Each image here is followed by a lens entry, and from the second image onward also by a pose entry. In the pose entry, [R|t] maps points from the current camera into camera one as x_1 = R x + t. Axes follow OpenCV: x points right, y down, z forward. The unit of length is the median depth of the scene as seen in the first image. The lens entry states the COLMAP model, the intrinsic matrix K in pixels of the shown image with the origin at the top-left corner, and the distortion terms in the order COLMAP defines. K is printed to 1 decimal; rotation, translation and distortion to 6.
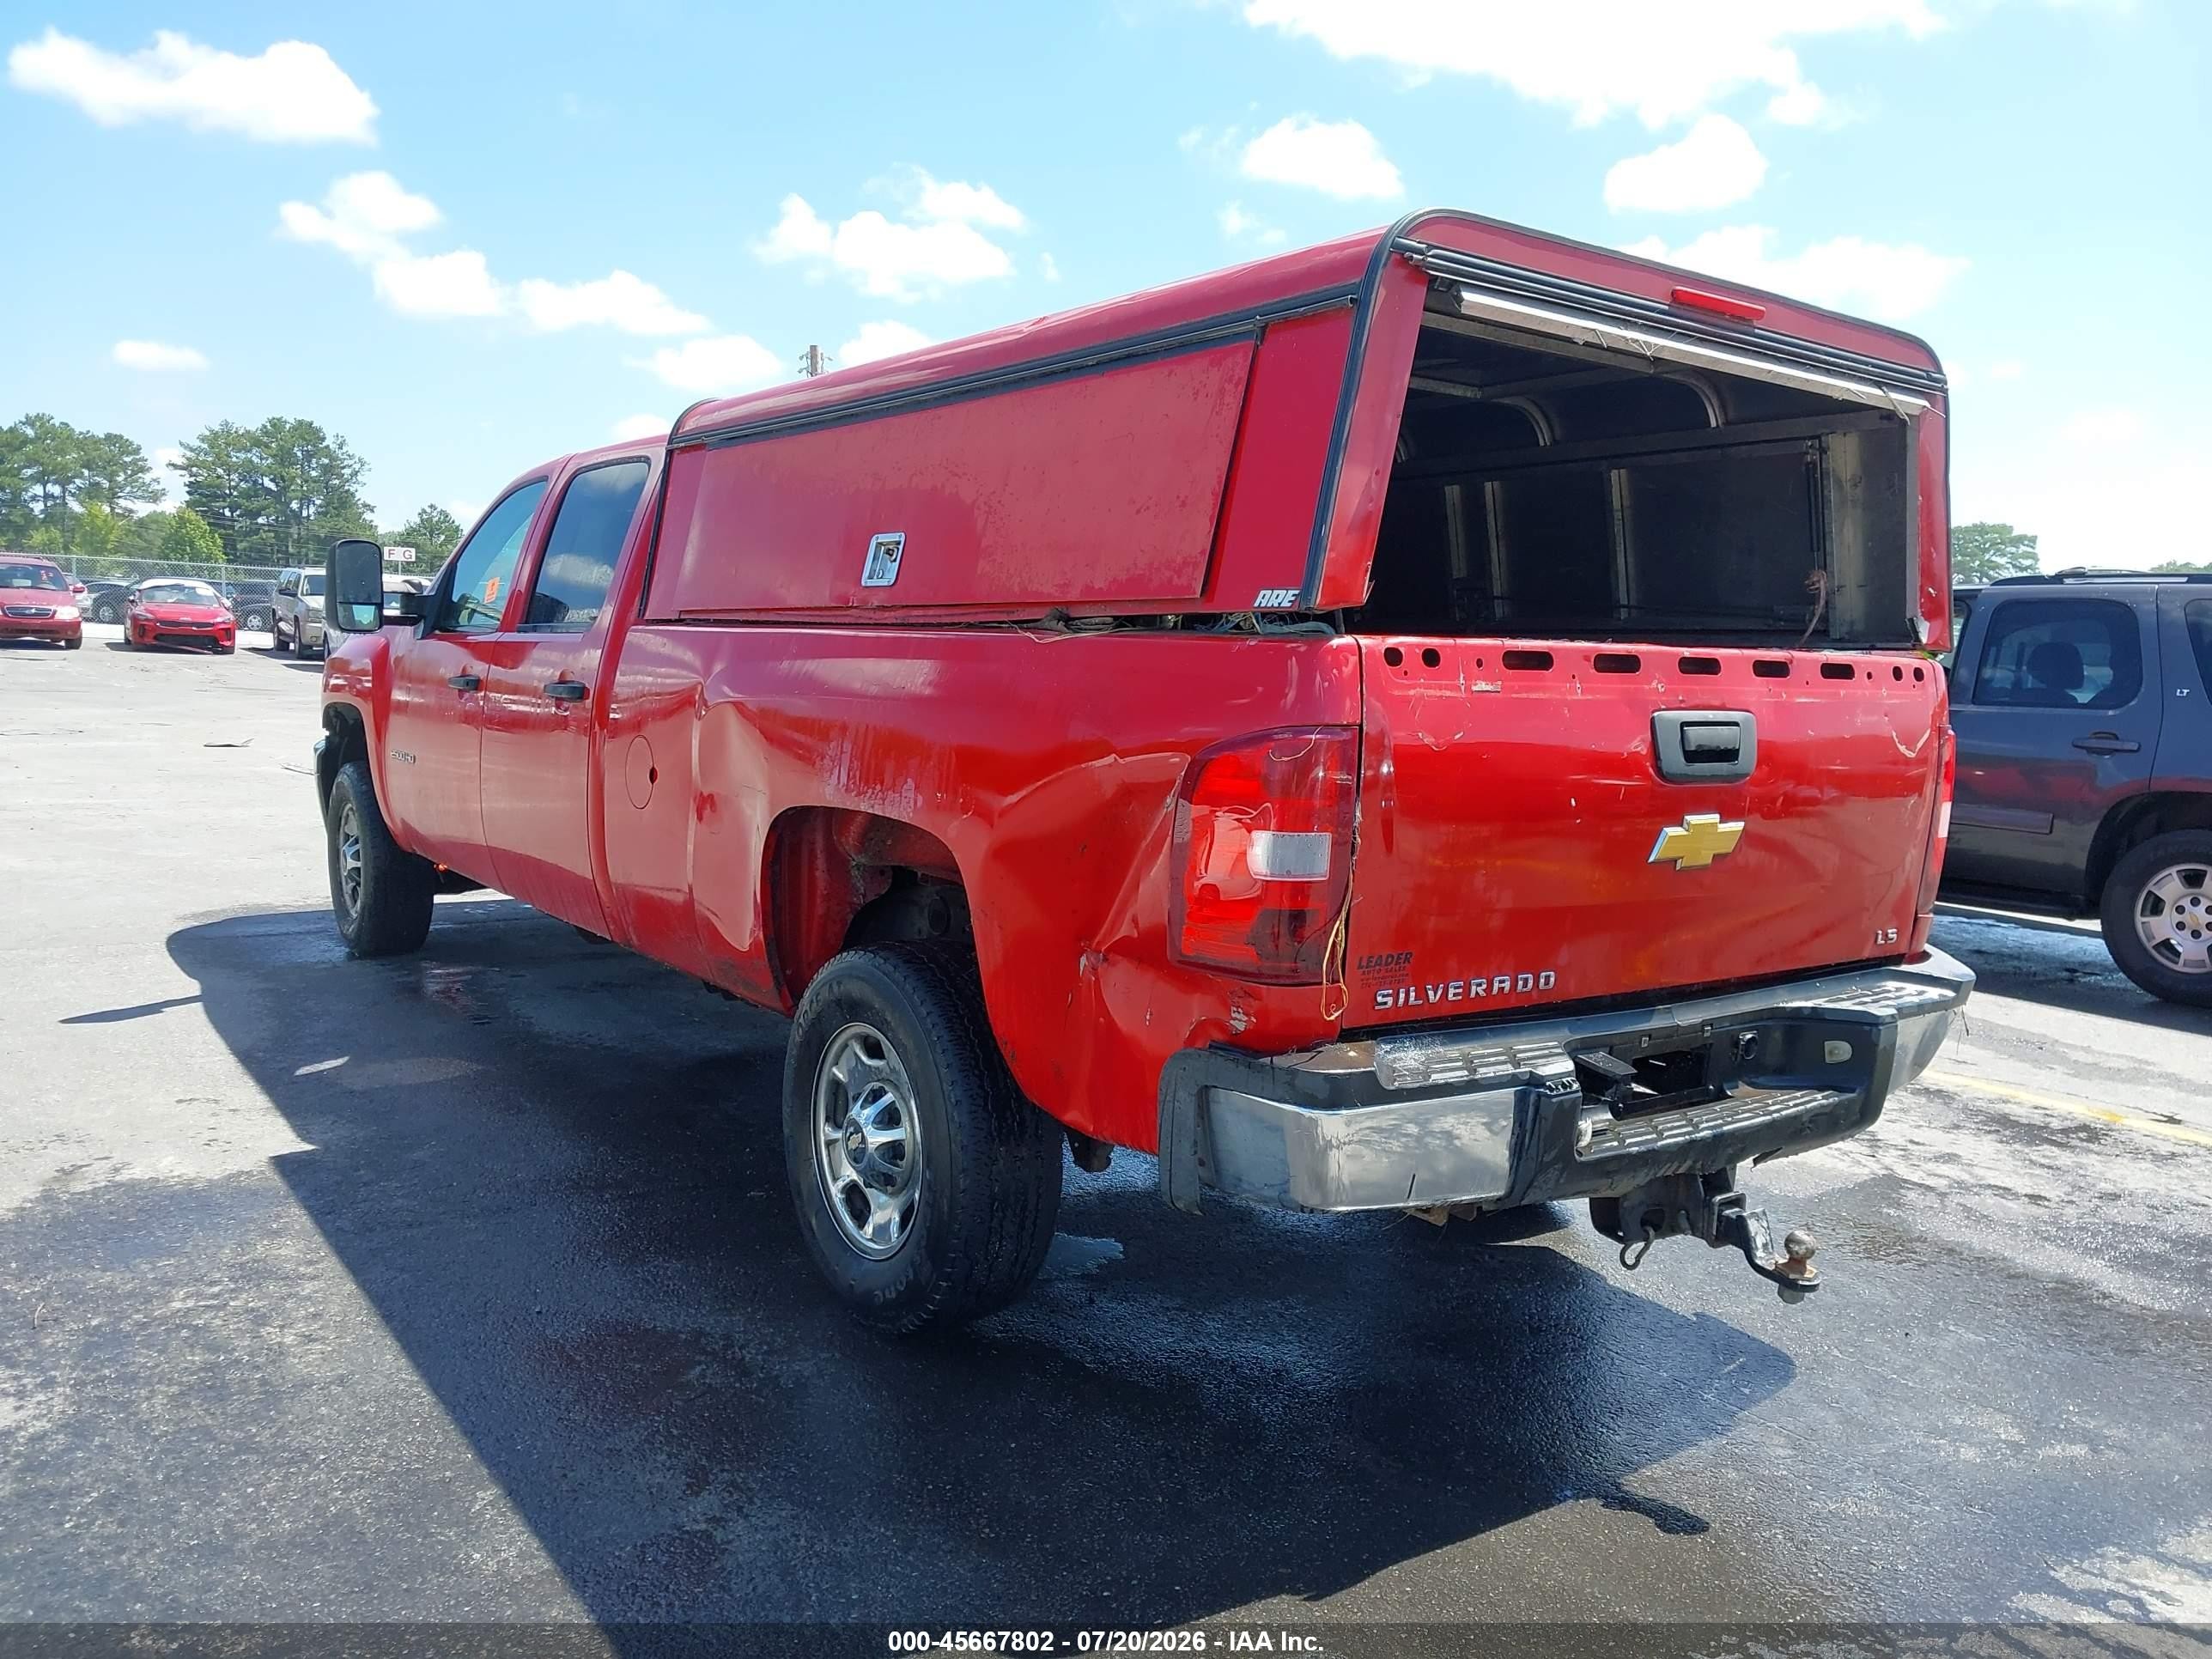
lens RADIAL K [[1748.3, 0, 1117.2], [0, 1748.3, 827.9], [0, 0, 1]] dist [0.009832, -0.007650]
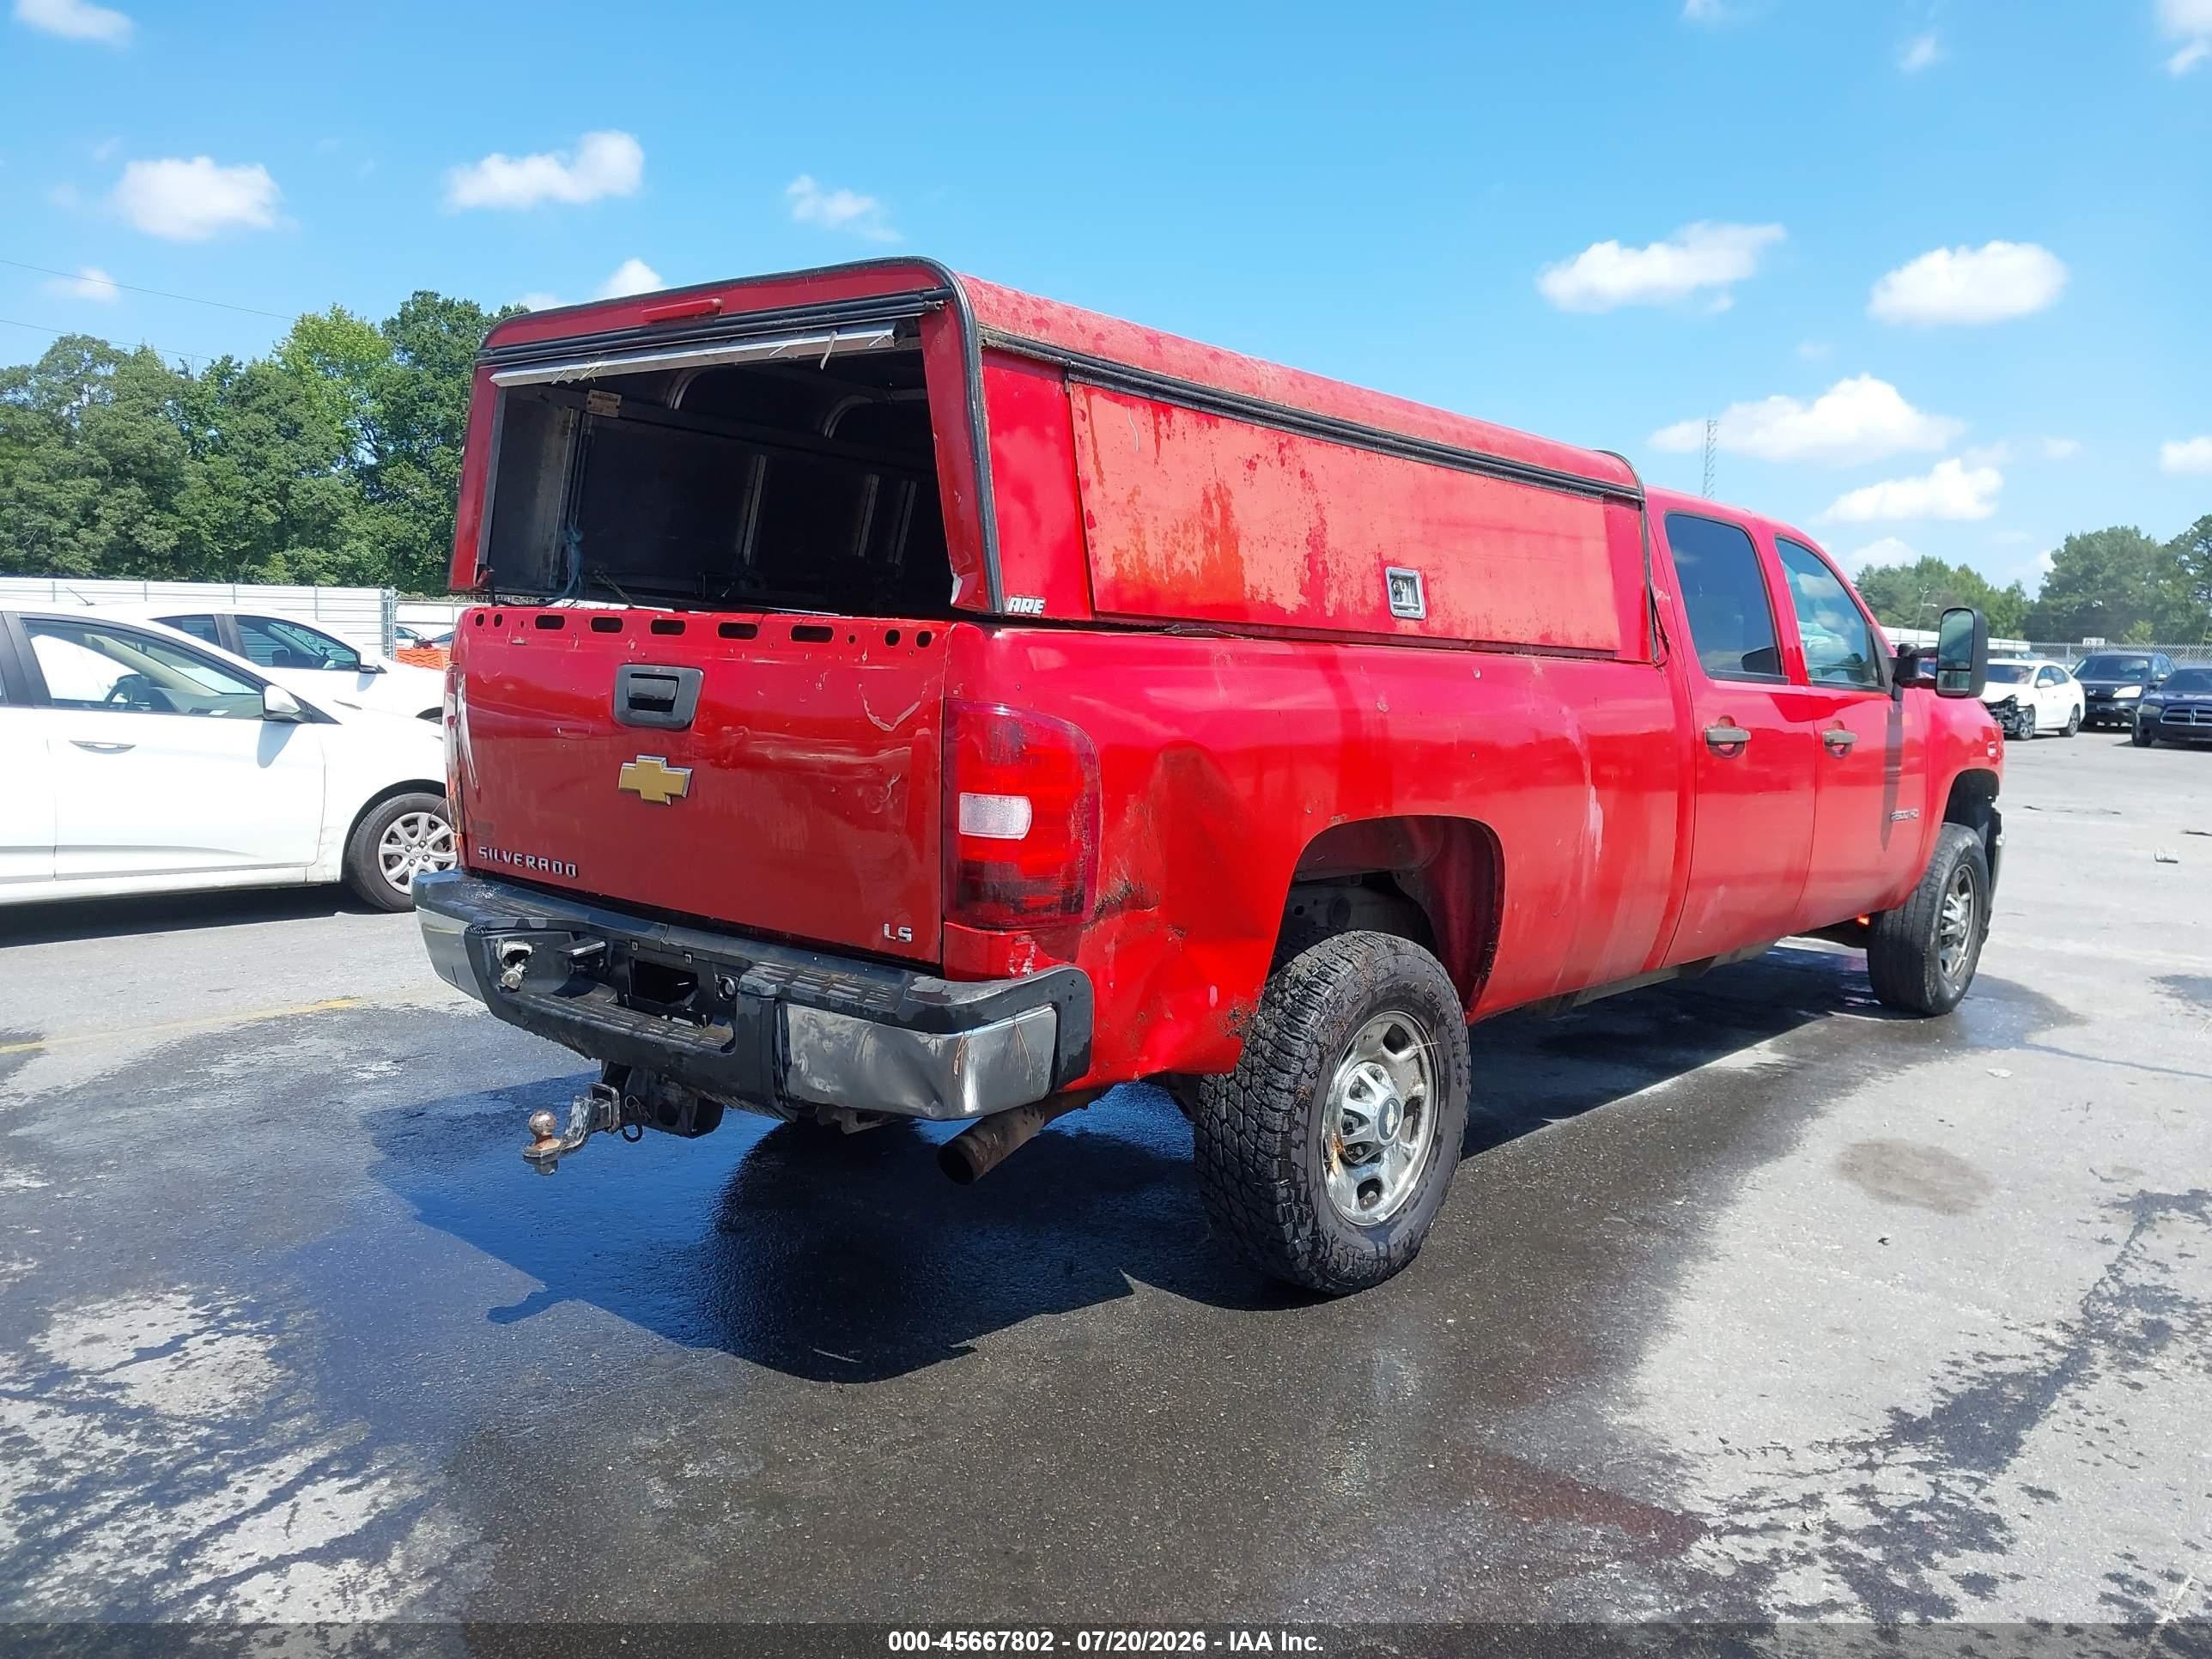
lens RADIAL K [[1748.3, 0, 1127.4], [0, 1748.3, 819.3], [0, 0, 1]] dist [0.009832, -0.007650]
pose [[0.229263, 0.065494, -0.971159, 1.392591], [-0.135916, 0.990113, 0.034686, -0.044542], [0.963828, 0.124044, 0.235898, 0.947424]]
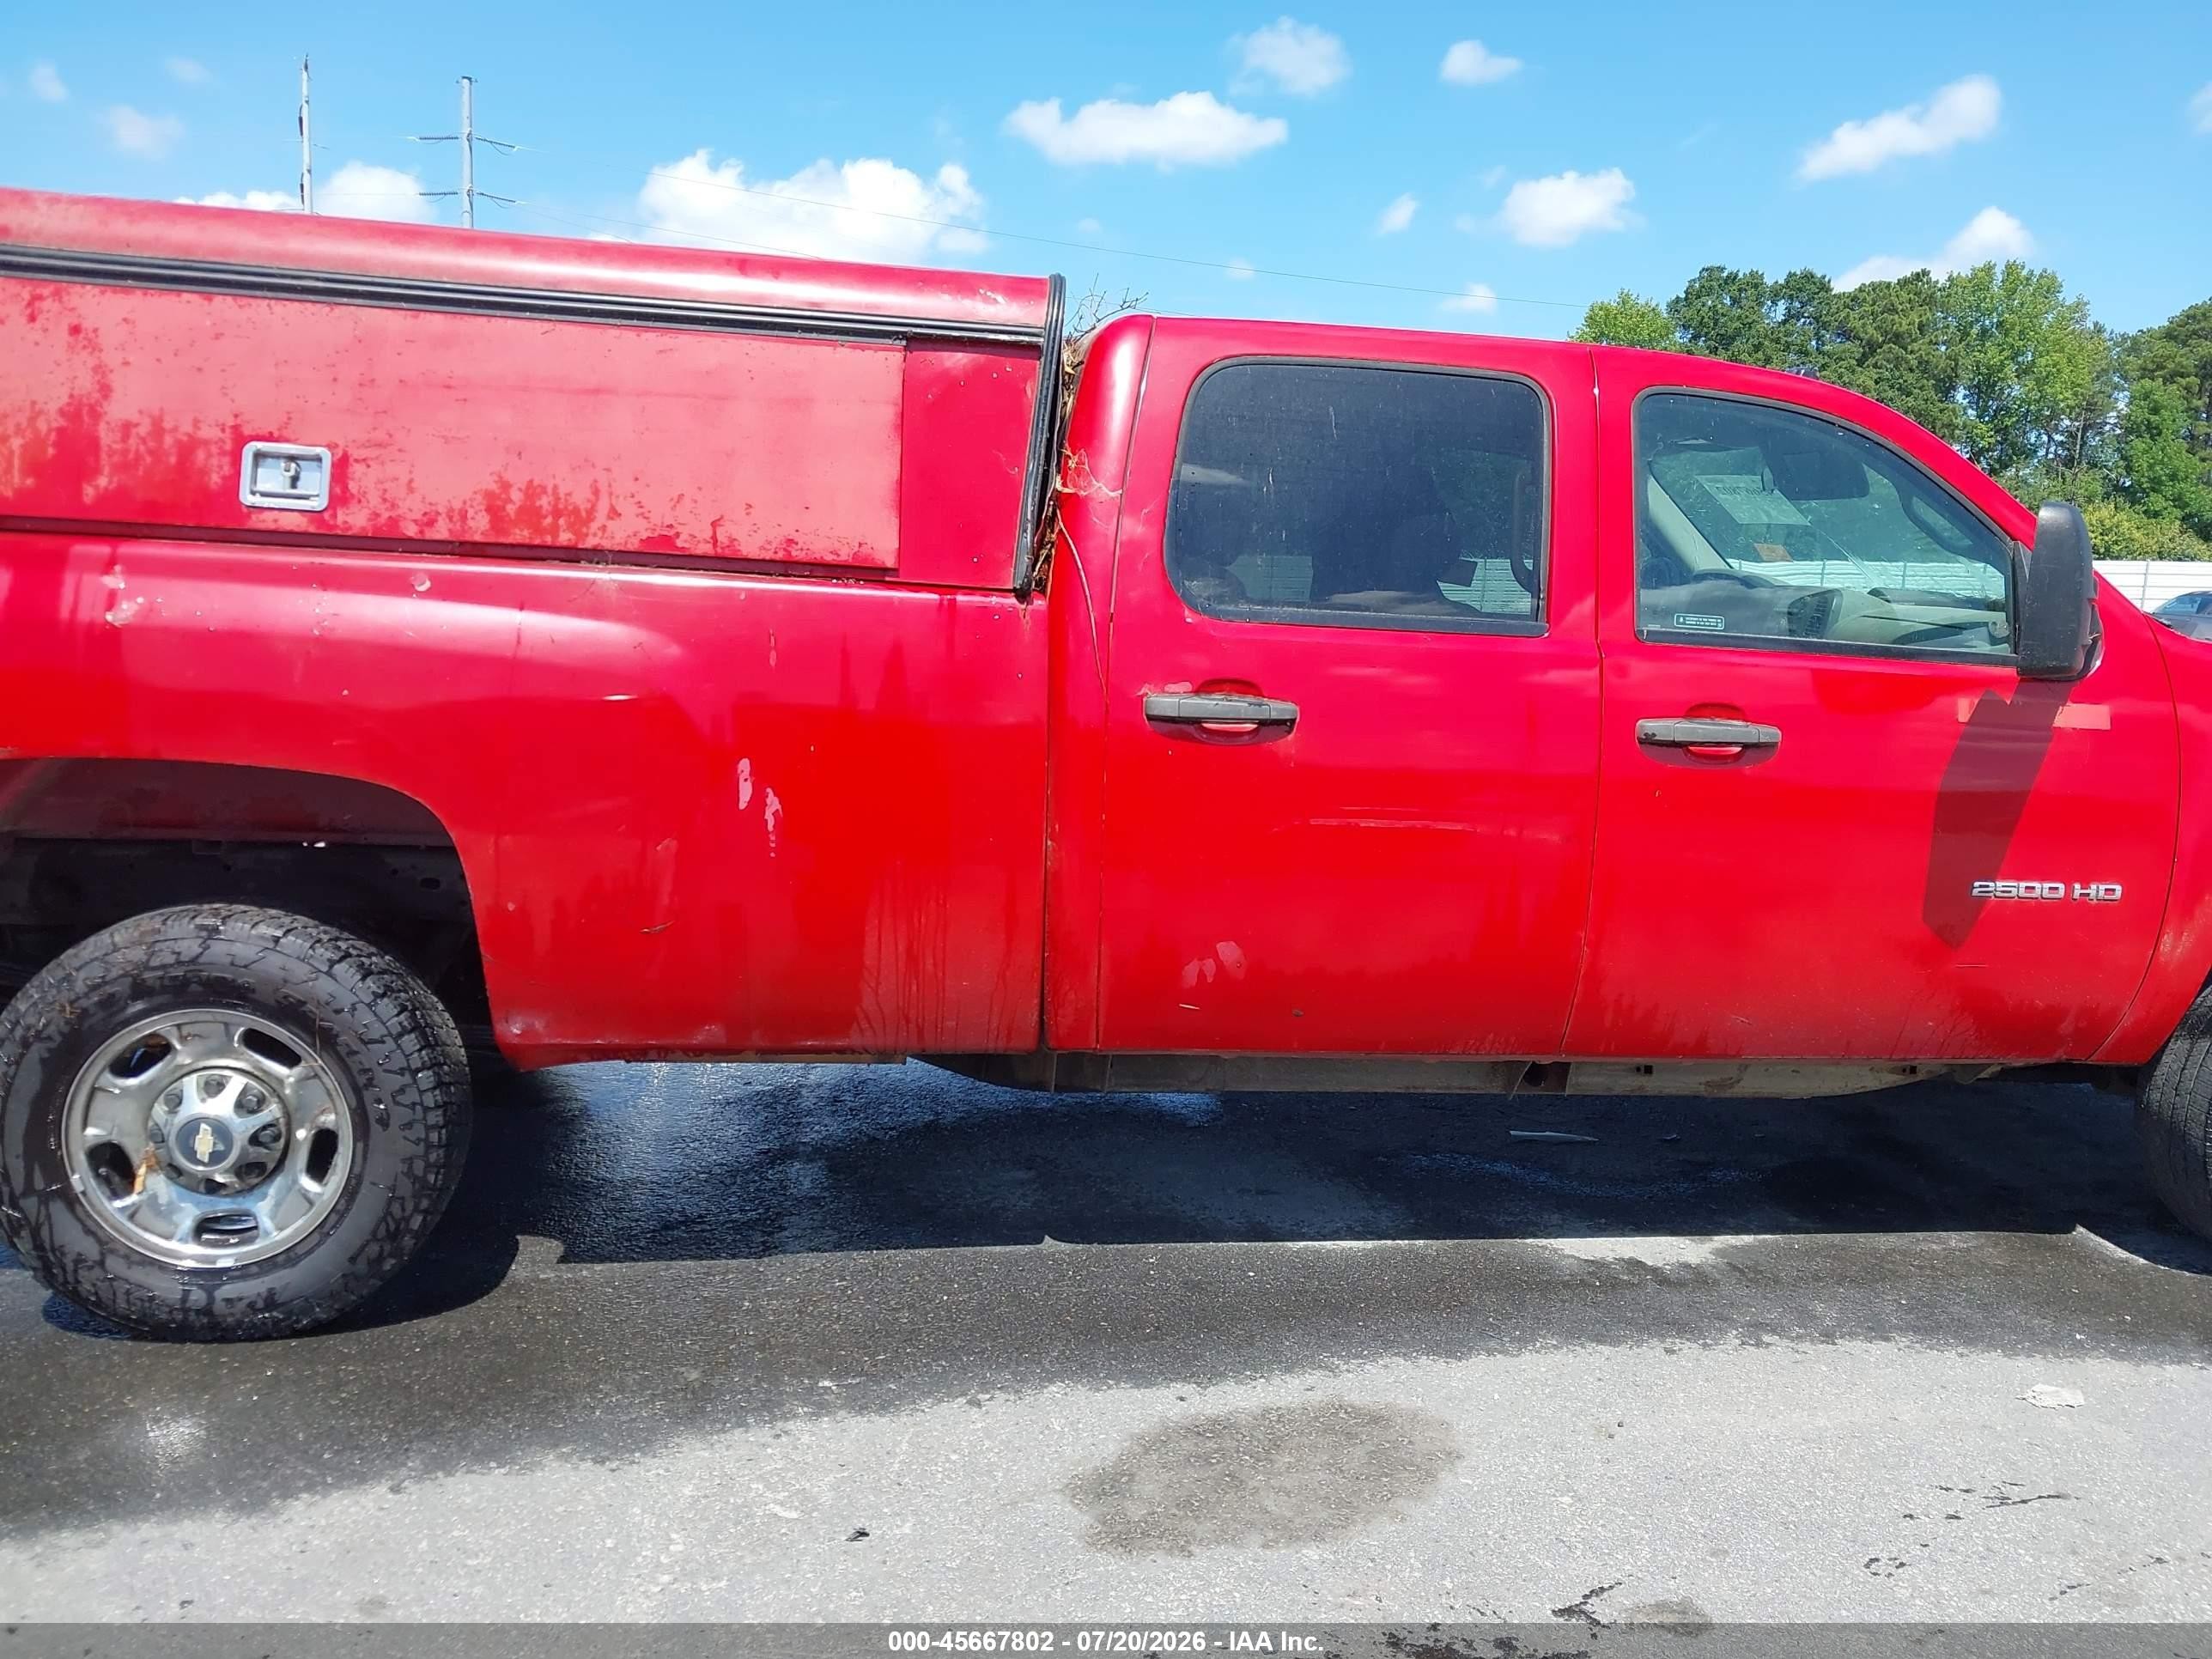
lens RADIAL K [[1710.0, 0, 1107.1], [0, 1710.0, 839.0], [0, 0, 1]] dist [0.062056, -0.083553]
pose [[-0.471058, 0.079092, -0.878549, 0.883047], [-0.159603, 0.971892, 0.173071, -0.222003], [0.867543, 0.221745, -0.445194, 2.207778]]
